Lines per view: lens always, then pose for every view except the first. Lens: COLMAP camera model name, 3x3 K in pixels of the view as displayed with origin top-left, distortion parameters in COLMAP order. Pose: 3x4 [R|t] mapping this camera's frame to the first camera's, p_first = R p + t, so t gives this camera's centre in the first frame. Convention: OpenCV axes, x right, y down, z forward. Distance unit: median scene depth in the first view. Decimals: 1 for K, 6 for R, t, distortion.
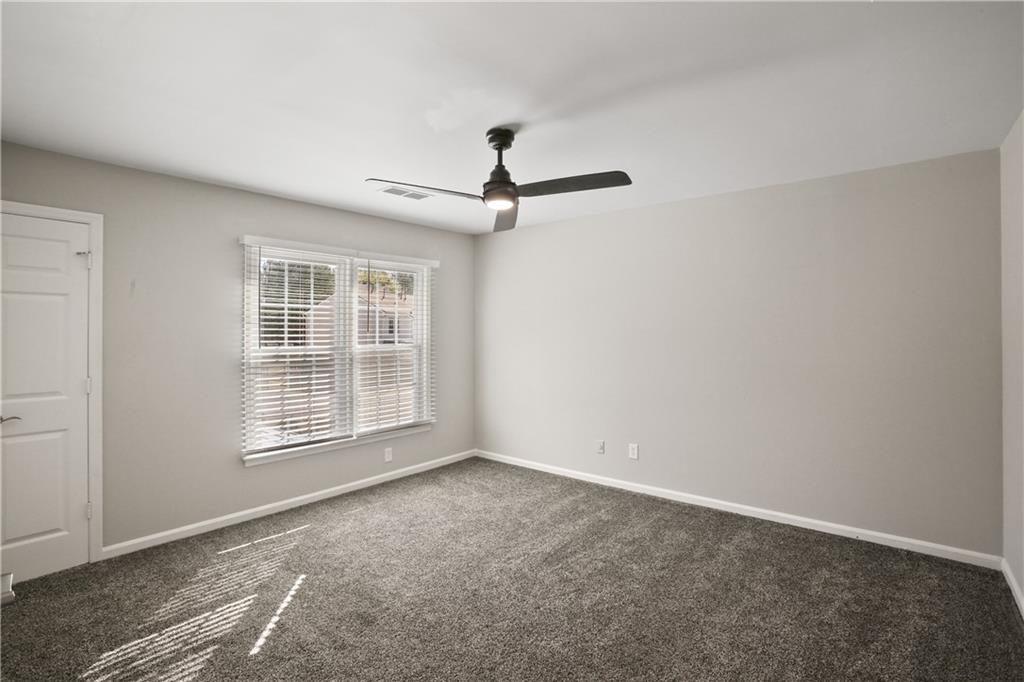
lens RADIAL K [[473.2, 0, 496.4], [0, 473.2, 327.2], [0, 0, 1]] dist [-0.075977, 0.030303]
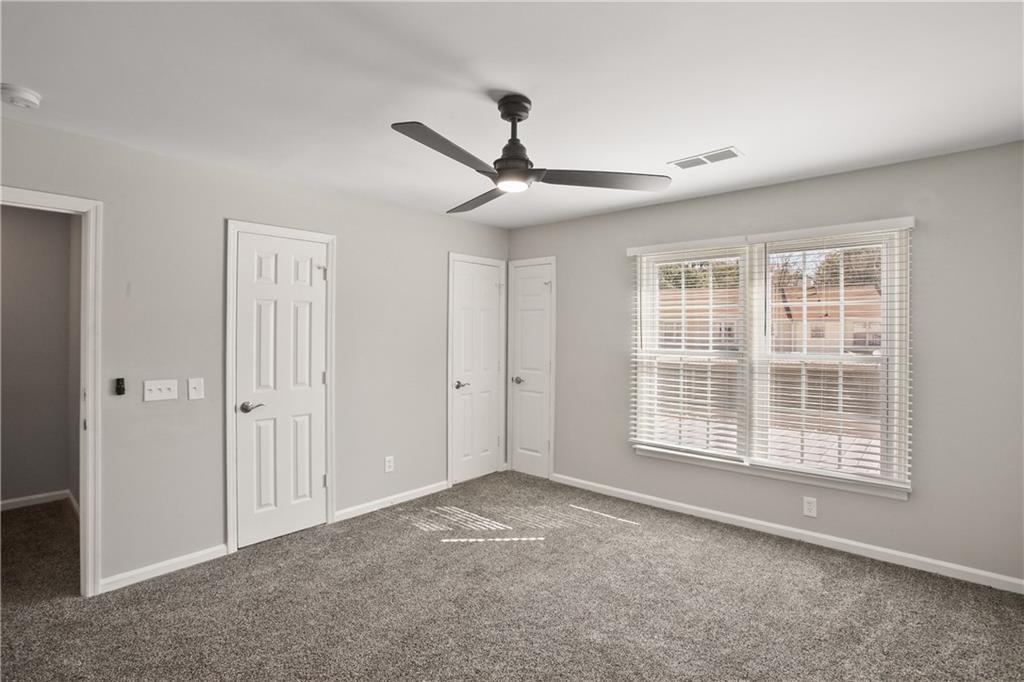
lens RADIAL K [[472.3, 0, 512.0], [0, 472.3, 341.0], [0, 0, 1]] dist [-0.074923, 0.021537]
pose [[0.013298, 0.023238, -0.999642, 0.712186], [0.002444, 0.999726, 0.023272, 0.000186], [0.999909, -0.002752, 0.013237, 0.834179]]
